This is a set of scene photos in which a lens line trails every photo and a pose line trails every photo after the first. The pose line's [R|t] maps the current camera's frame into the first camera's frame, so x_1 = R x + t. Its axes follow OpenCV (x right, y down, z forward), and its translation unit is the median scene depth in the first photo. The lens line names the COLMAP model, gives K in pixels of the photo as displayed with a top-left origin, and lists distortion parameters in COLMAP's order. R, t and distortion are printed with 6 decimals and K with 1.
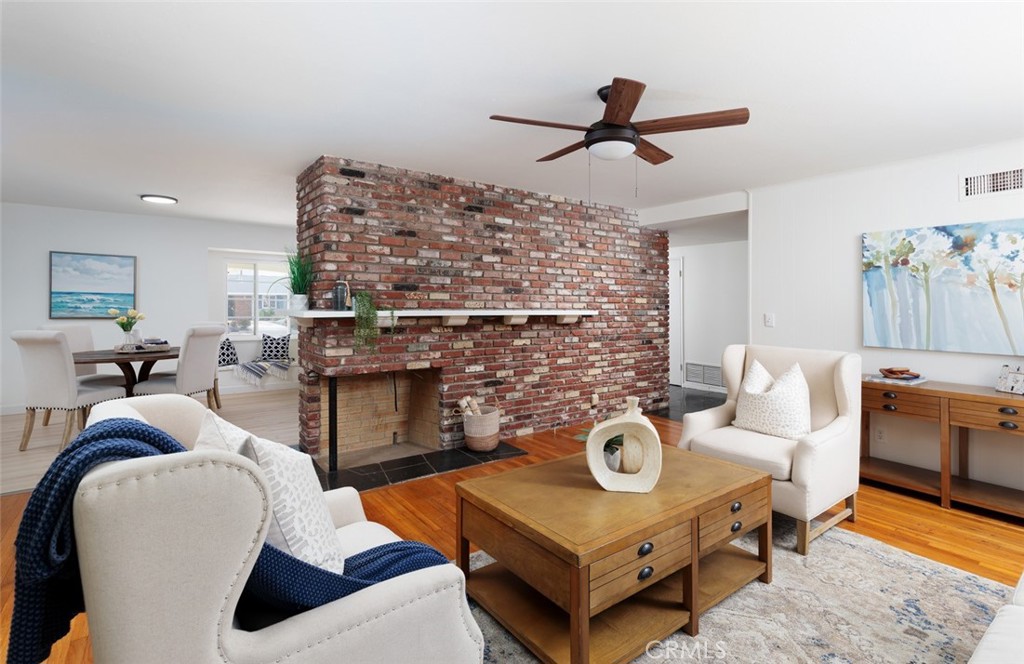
lens RADIAL K [[488.5, 0, 511.9], [0, 488.5, 302.8], [0, 0, 1]] dist [0.013963, -0.000642]
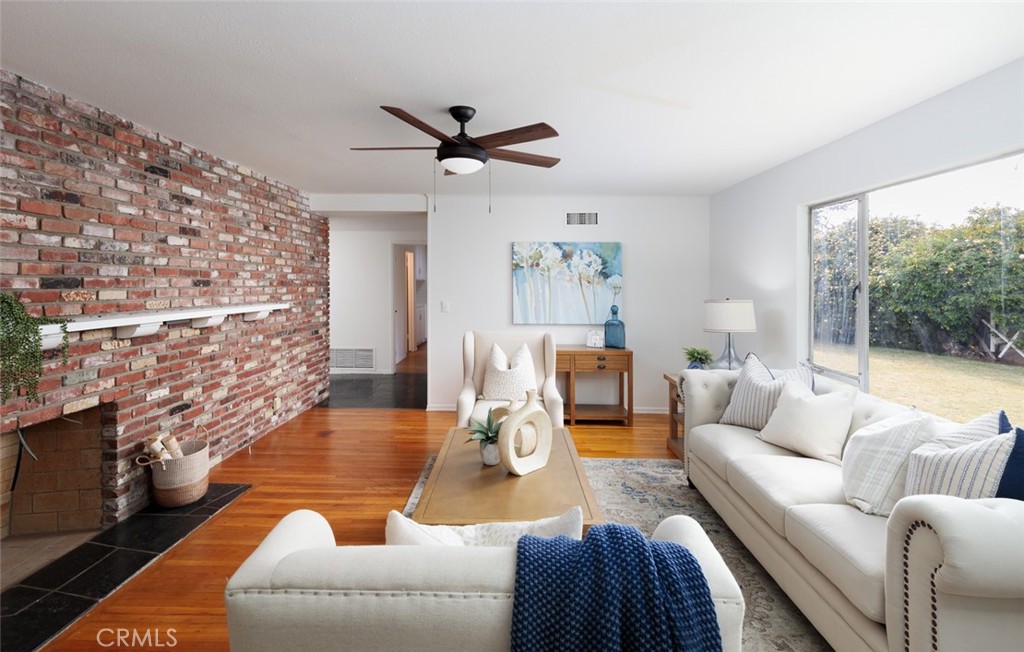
lens RADIAL K [[491.7, 0, 508.1], [0, 491.7, 275.0], [0, 0, 1]] dist [0.005193, 0.001131]
pose [[0.610172, 0.005361, 0.792251, -0.356022], [-0.001323, 0.999983, -0.005748, -0.037913], [-0.792268, 0.002460, 0.610168, 0.158255]]
